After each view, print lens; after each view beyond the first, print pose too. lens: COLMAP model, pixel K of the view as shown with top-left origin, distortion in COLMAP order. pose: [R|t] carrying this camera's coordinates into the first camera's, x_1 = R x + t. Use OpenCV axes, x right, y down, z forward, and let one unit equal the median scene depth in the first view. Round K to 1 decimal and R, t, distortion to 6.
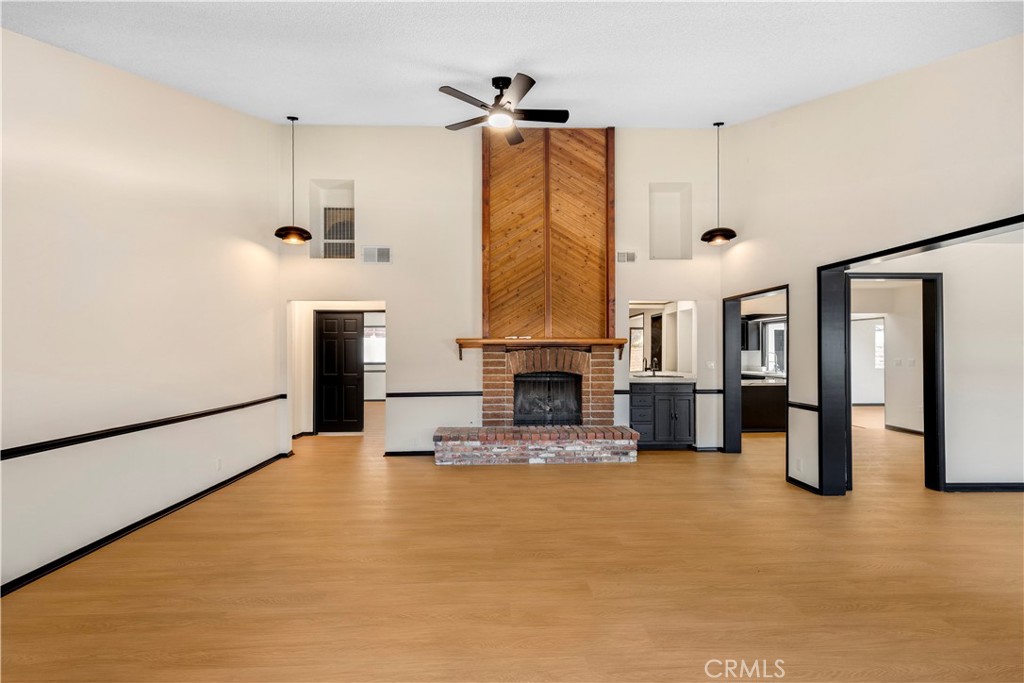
lens RADIAL K [[461.7, 0, 507.8], [0, 461.7, 347.7], [0, 0, 1]] dist [0.011753, -0.002192]
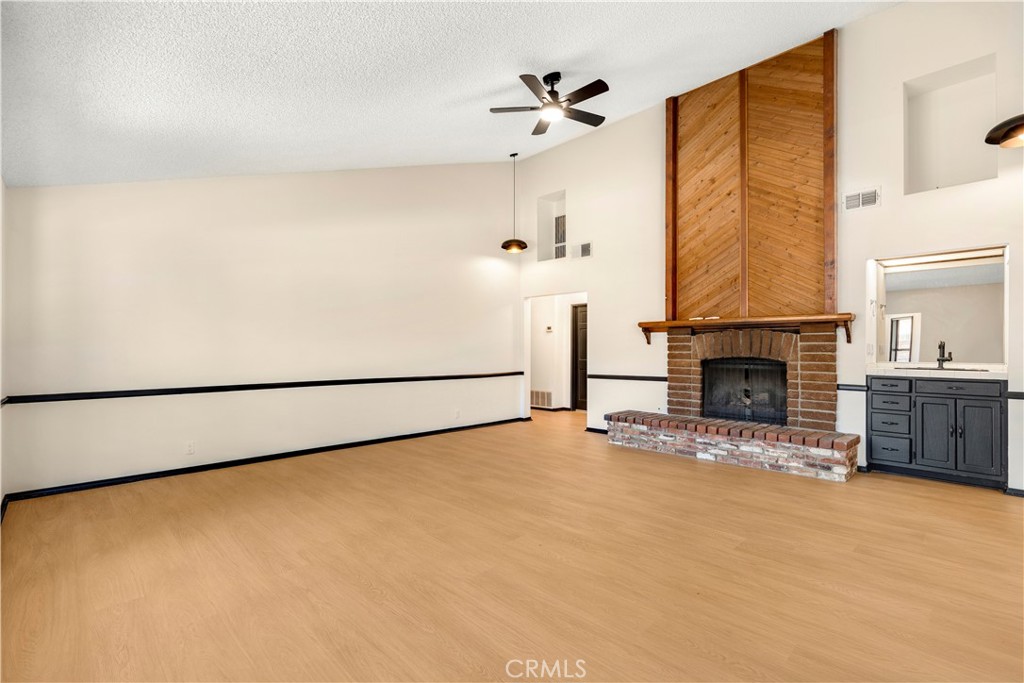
lens RADIAL K [[461.7, 0, 509.8], [0, 461.7, 344.9], [0, 0, 1]] dist [0.011753, -0.002192]
pose [[0.678018, -0.003979, -0.735034, 0.425457], [0.001257, 0.999990, -0.004254, 0.032391], [0.735044, 0.001960, 0.678016, 0.114535]]
